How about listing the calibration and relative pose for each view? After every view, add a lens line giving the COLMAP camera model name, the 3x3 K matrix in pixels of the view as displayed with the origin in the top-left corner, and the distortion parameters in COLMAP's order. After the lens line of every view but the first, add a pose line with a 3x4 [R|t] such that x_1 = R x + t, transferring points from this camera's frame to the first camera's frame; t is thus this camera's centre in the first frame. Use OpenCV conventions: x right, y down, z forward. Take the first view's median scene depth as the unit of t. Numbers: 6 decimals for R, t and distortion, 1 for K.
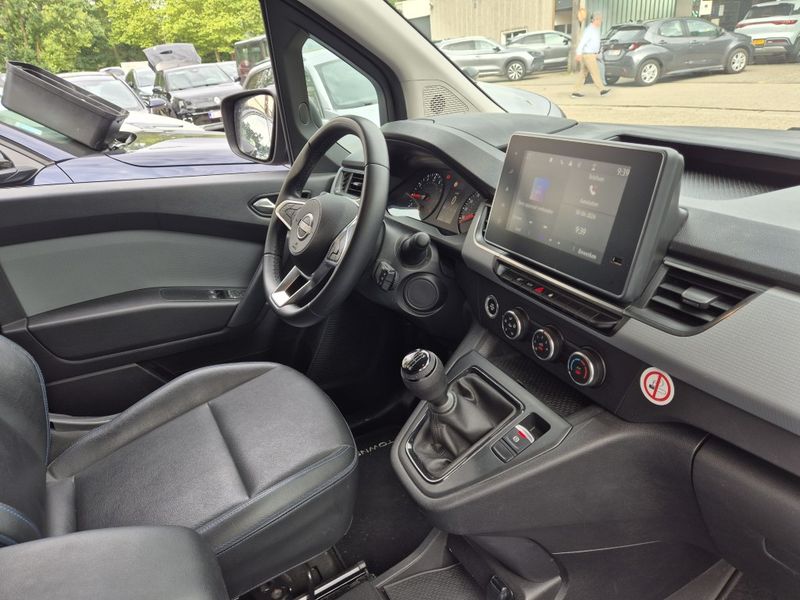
lens RADIAL K [[531.5, 0, 398.8], [0, 531.5, 300.7], [0, 0, 1]] dist [0.051090, -0.001221]
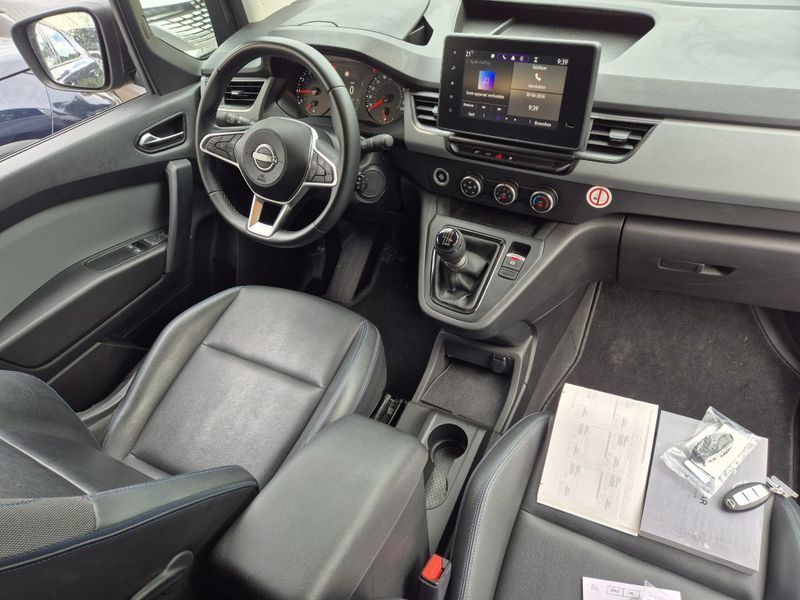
lens RADIAL K [[531.5, 0, 402.2], [0, 531.5, 299.9], [0, 0, 1]] dist [0.051090, -0.001221]
pose [[0.849373, -0.398106, 0.346522, -0.604553], [0.283556, 0.897946, 0.336583, -0.234927], [-0.445154, -0.187626, 0.875576, -0.168653]]
